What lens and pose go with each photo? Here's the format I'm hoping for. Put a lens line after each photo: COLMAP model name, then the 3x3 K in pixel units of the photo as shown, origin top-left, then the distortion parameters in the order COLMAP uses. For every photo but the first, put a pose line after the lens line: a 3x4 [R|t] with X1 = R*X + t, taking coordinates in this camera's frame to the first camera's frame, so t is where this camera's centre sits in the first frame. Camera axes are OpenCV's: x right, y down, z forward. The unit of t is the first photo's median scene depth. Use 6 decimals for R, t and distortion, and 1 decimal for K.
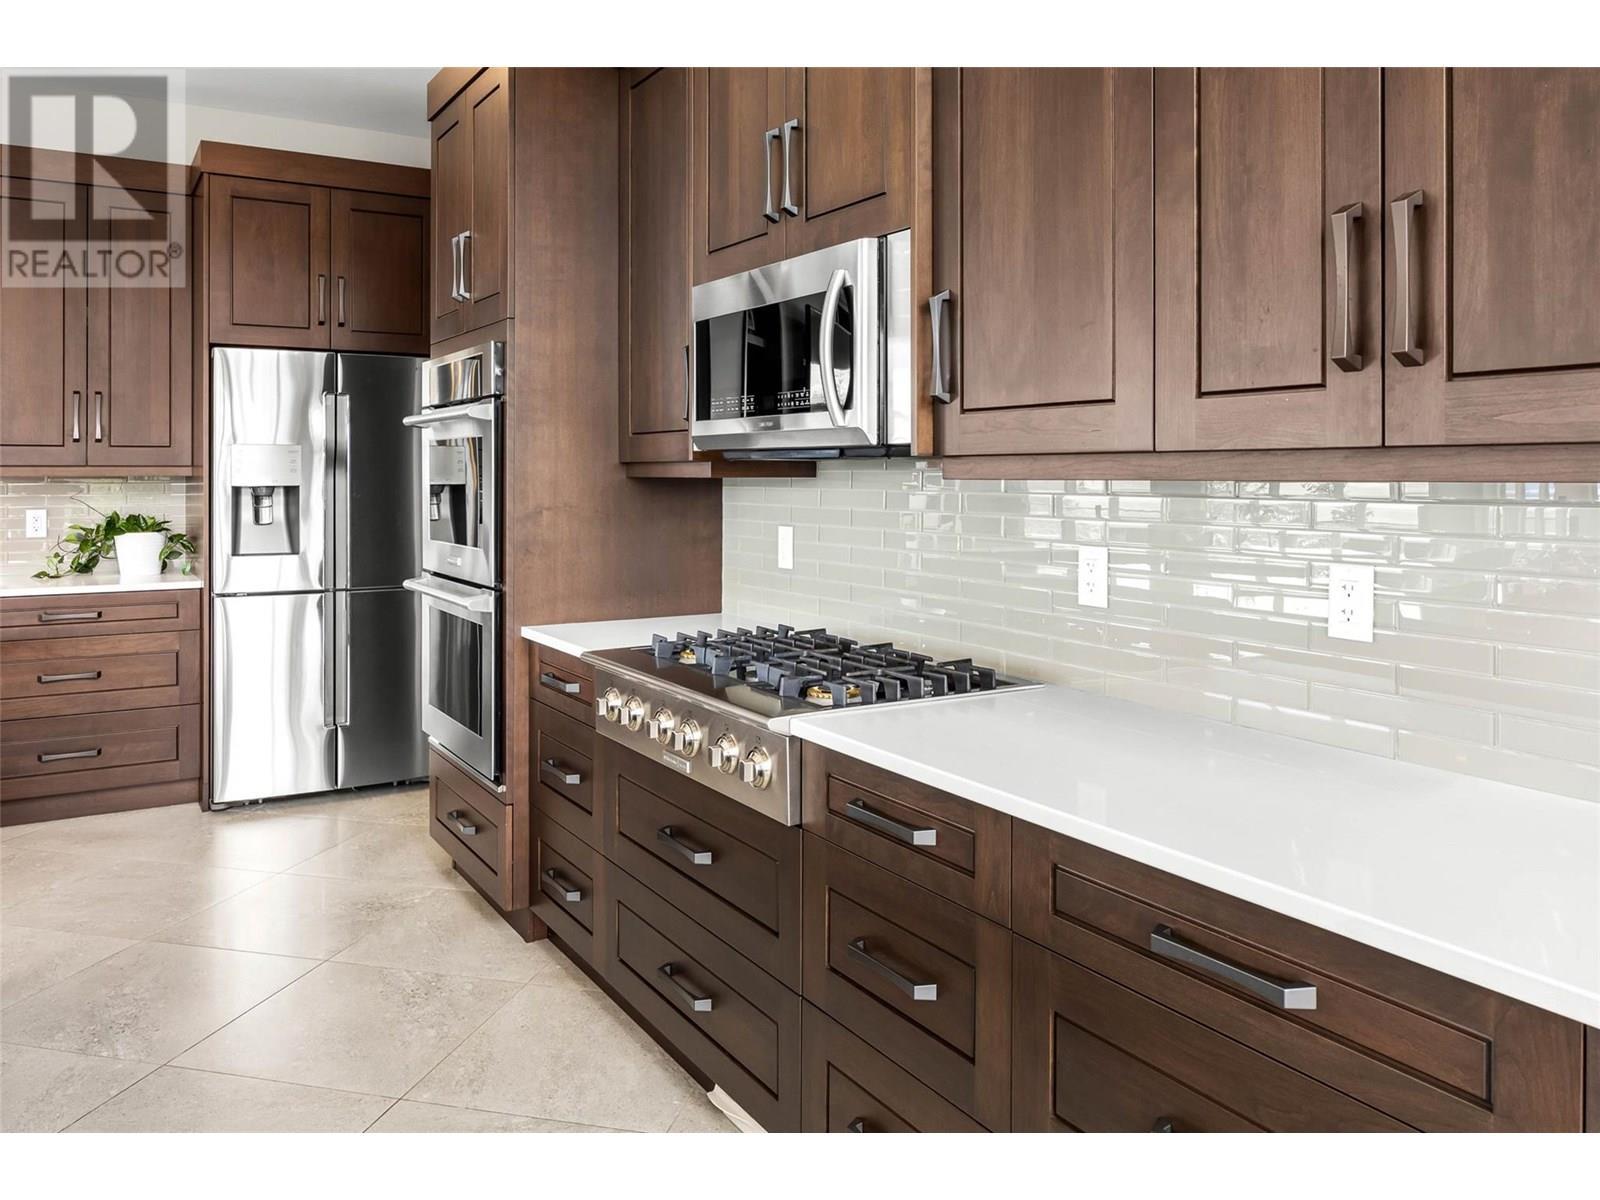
lens RADIAL K [[1208.2, 0, 782.2], [0, 1208.2, 467.4], [0, 0, 1]] dist [-0.007846, -0.000536]
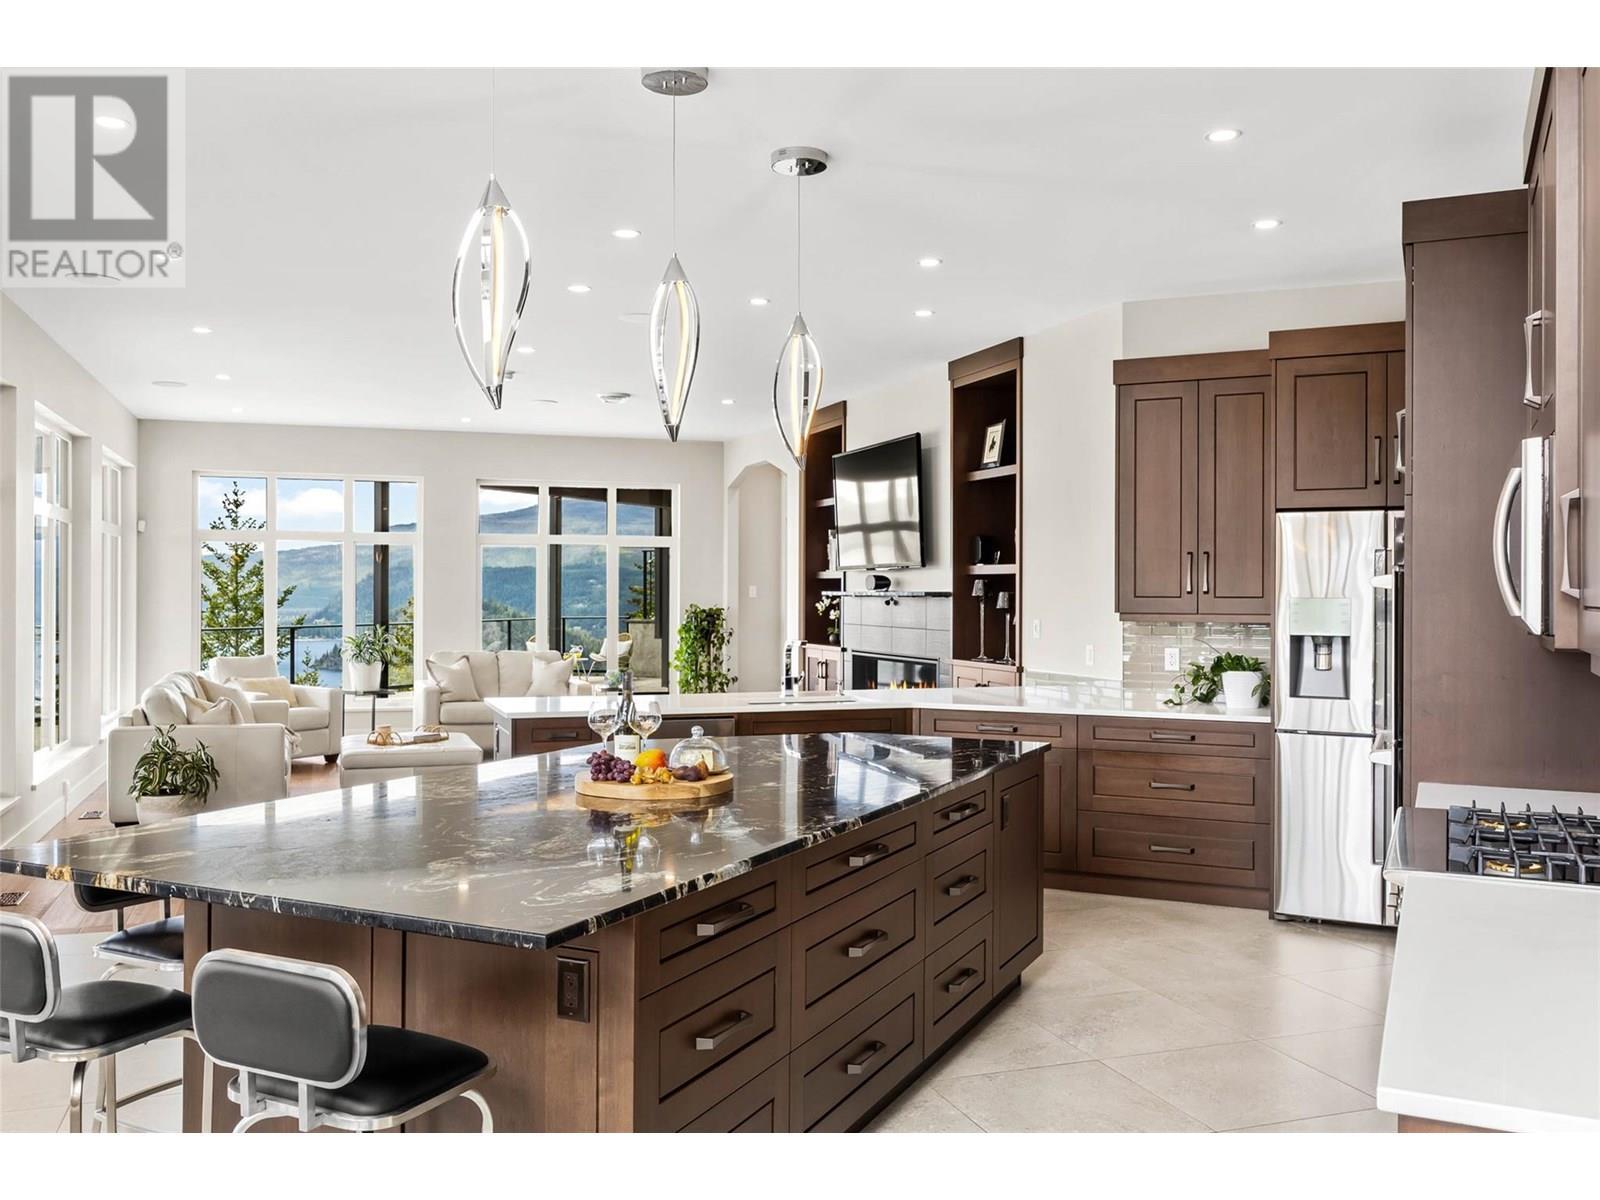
lens RADIAL K [[1355.0, 0, 785.4], [0, 1355.0, 592.3], [0, 0, 1]] dist [0.015115, -0.006647]
pose [[0.549593, 0.003674, -0.835424, 0.345187], [0.000242, 0.999990, 0.004557, -0.030462], [0.835432, -0.002706, 0.549586, -0.091978]]
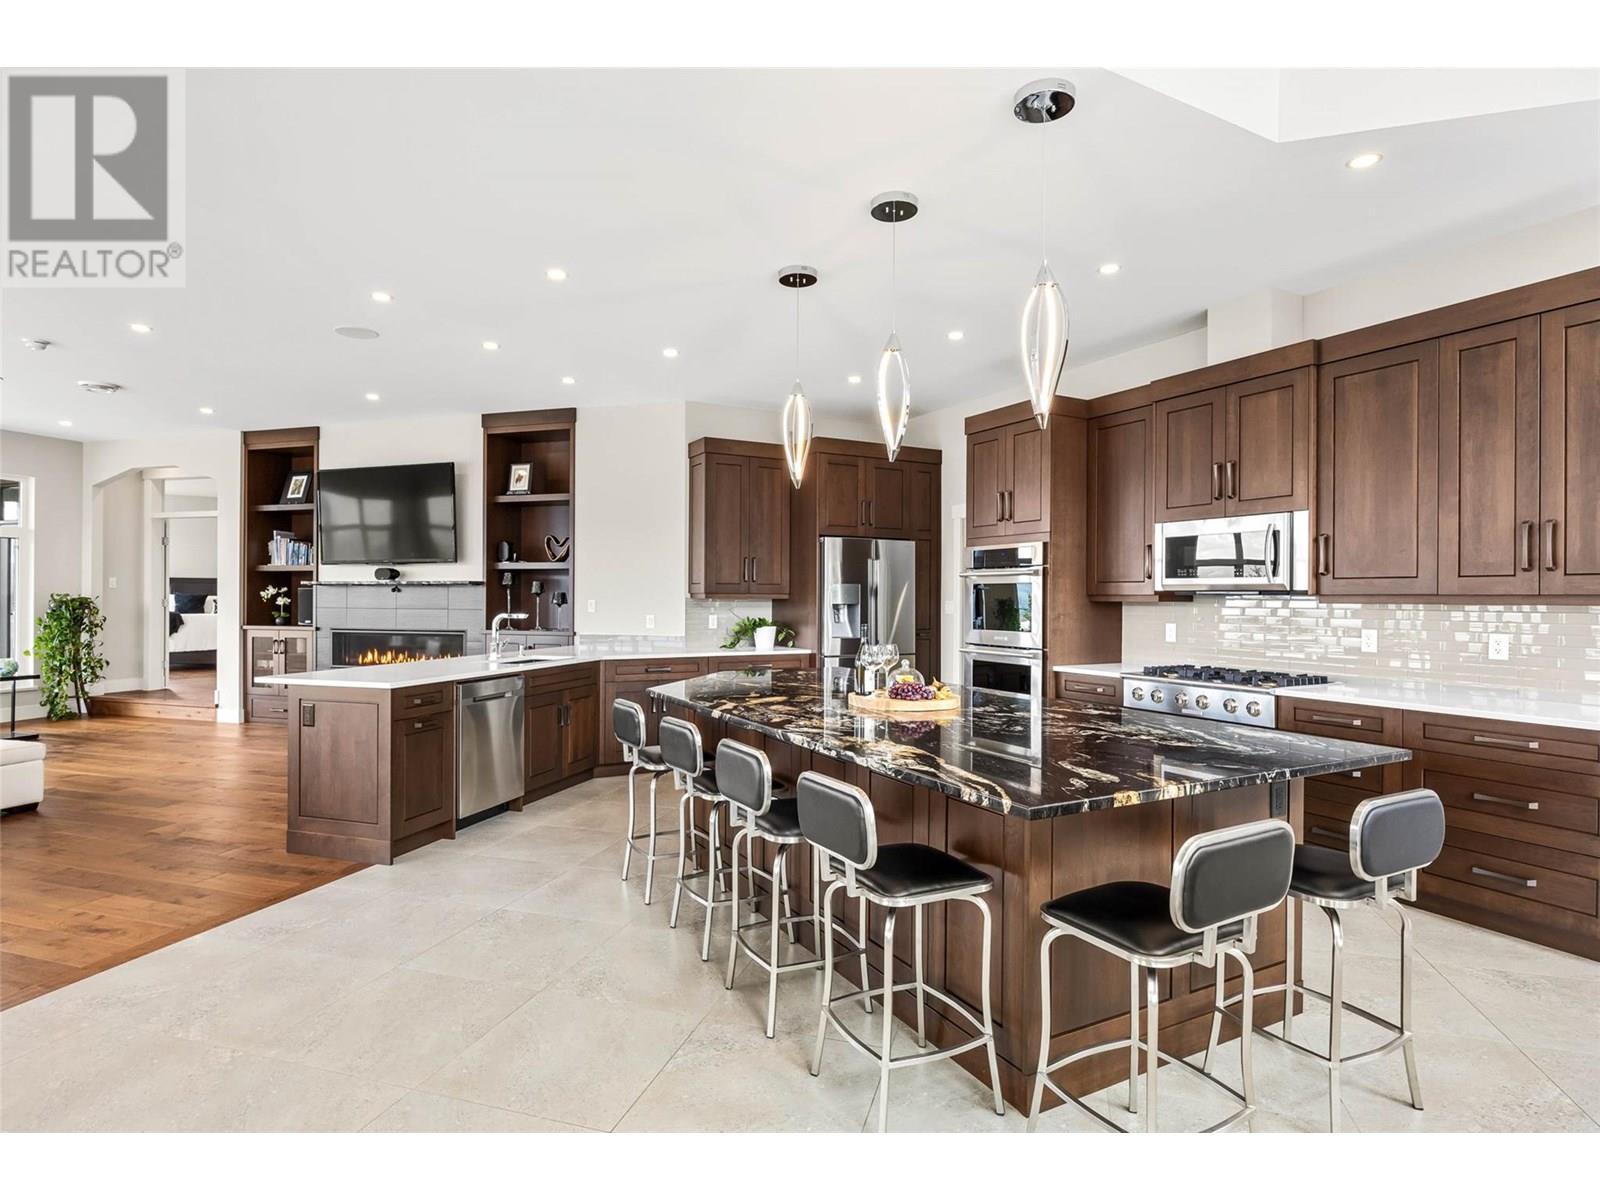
lens RADIAL K [[829.3, 0, 796.7], [0, 829.3, 595.2], [0, 0, 1]] dist [-0.006546, -0.002377]
pose [[0.998504, 0.006447, -0.054304, -0.438920], [-0.006336, 0.999977, 0.002216, -0.002270], [0.054317, -0.001868, 0.998522, -0.425882]]
